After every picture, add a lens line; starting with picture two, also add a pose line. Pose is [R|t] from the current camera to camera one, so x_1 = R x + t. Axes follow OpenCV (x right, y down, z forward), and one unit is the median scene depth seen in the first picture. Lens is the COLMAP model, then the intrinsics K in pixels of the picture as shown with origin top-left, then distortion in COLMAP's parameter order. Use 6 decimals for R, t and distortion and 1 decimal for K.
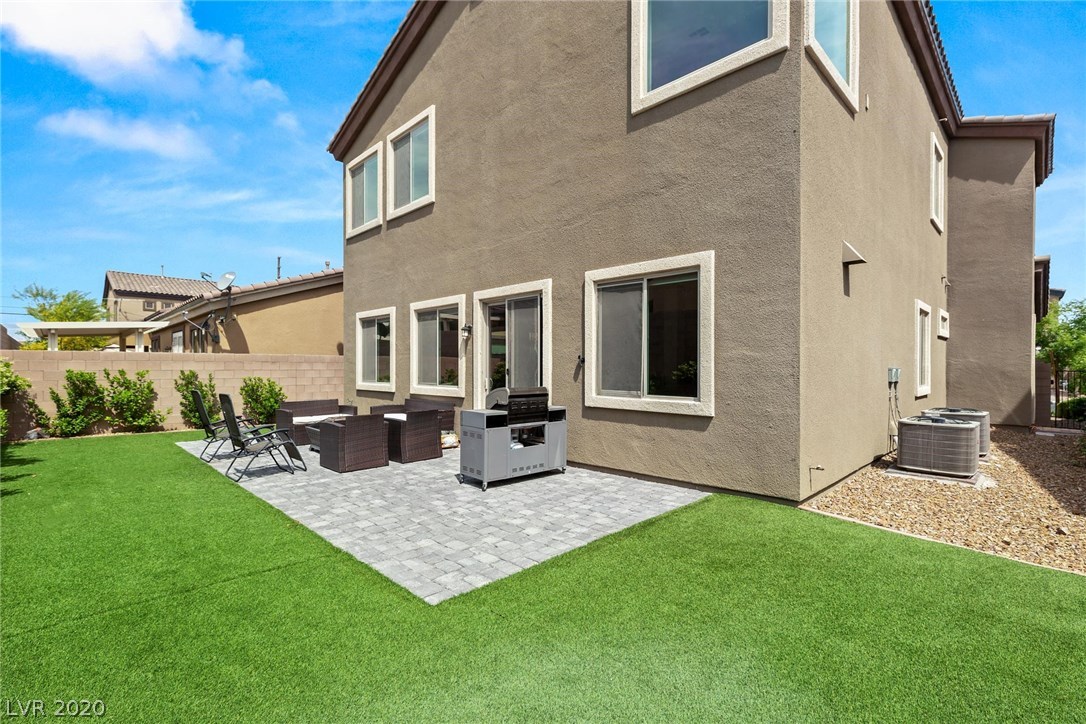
lens RADIAL K [[492.3, 0, 541.2], [0, 492.3, 368.0], [0, 0, 1]] dist [0.010012, 0.000951]
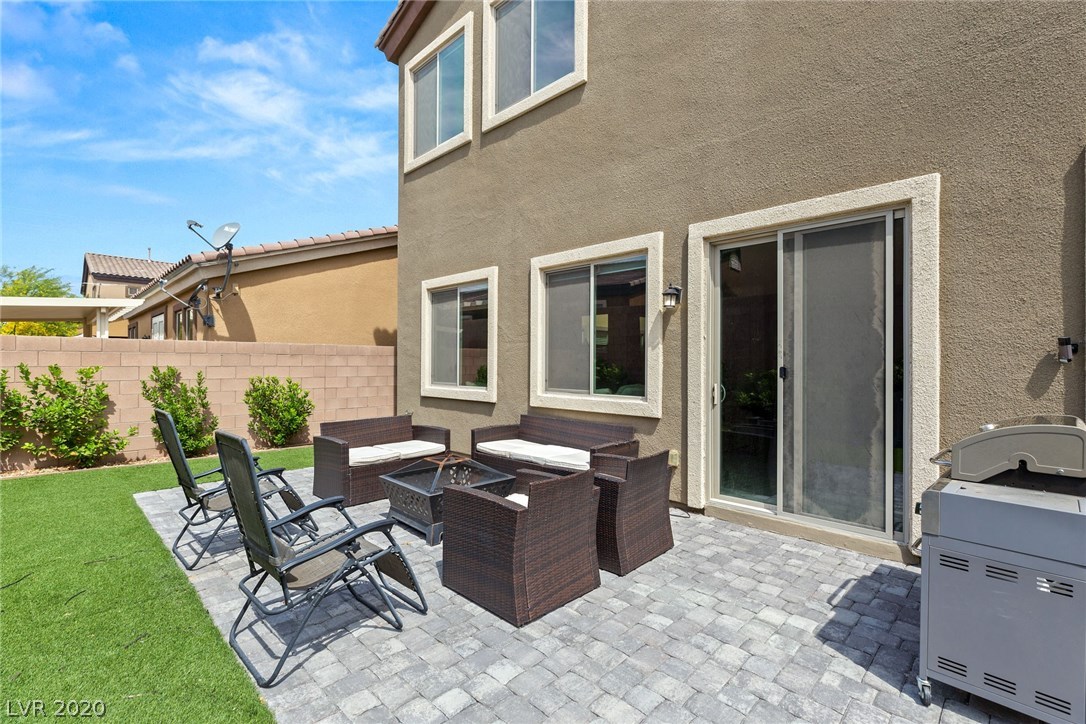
lens RADIAL K [[492.3, 0, 544.8], [0, 492.3, 357.1], [0, 0, 1]] dist [0.010012, 0.000951]
pose [[0.999872, 0.002930, 0.015749, -0.240560], [-0.002743, 0.999926, -0.011878, -0.001347], [-0.015782, 0.011833, 0.999805, 0.364940]]
